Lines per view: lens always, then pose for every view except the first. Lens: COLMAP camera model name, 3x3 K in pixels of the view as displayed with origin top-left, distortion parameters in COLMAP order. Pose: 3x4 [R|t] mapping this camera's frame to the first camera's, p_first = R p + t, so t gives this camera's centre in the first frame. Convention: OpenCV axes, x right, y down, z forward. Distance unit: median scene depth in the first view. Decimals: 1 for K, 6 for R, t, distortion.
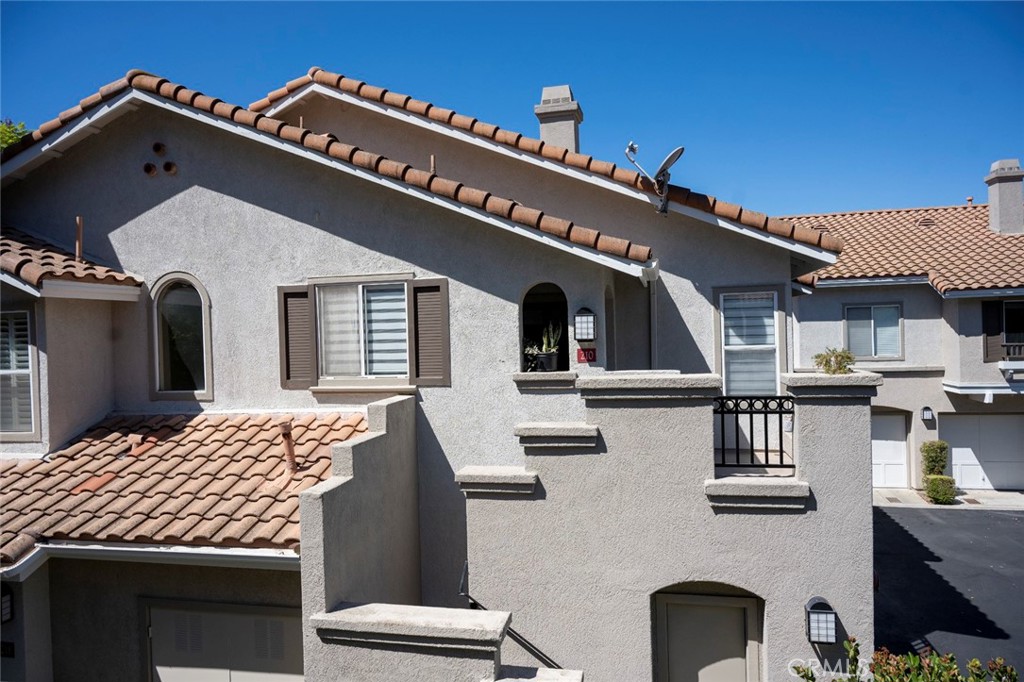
lens RADIAL K [[679.7, 0, 512.0], [0, 679.7, 341.0], [0, 0, 1]] dist [-0.000678, -0.001124]
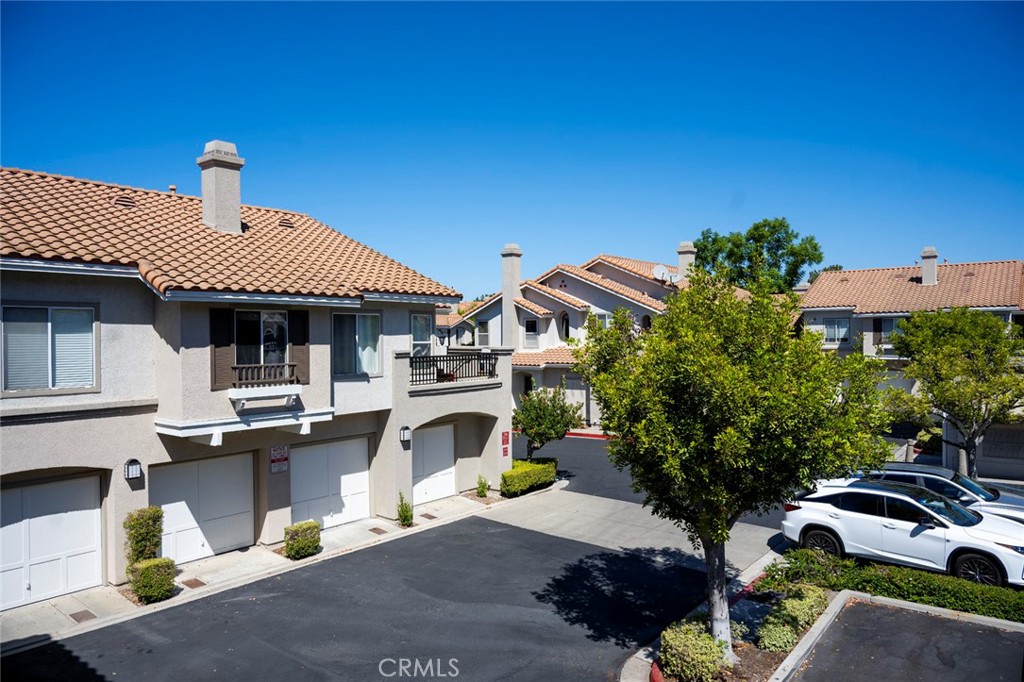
lens RADIAL K [[679.7, 0, 512.0], [0, 679.7, 341.0], [0, 0, 1]] dist [-0.000678, -0.001124]
pose [[0.447851, 0.021900, 0.893840, 0.387164], [0.007461, 0.999574, -0.028228, 0.000737], [-0.894077, 0.019311, 0.447497, 0.809426]]
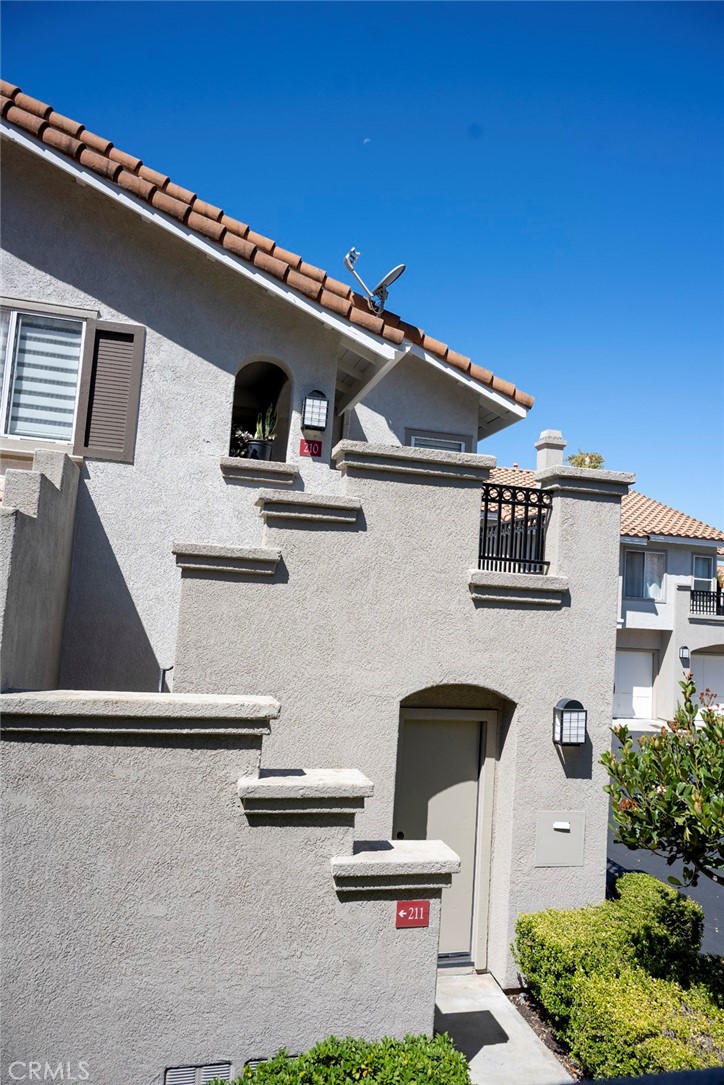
lens RADIAL K [[720.2, 0, 362.0], [0, 720.2, 542.5], [0, 0, 1]] dist [-0.000678, -0.001124]
pose [[0.887299, 0.125287, 0.443850, -0.208531], [-0.083542, 0.990136, -0.112480, 0.222644], [-0.453564, 0.062724, 0.889014, 0.163580]]
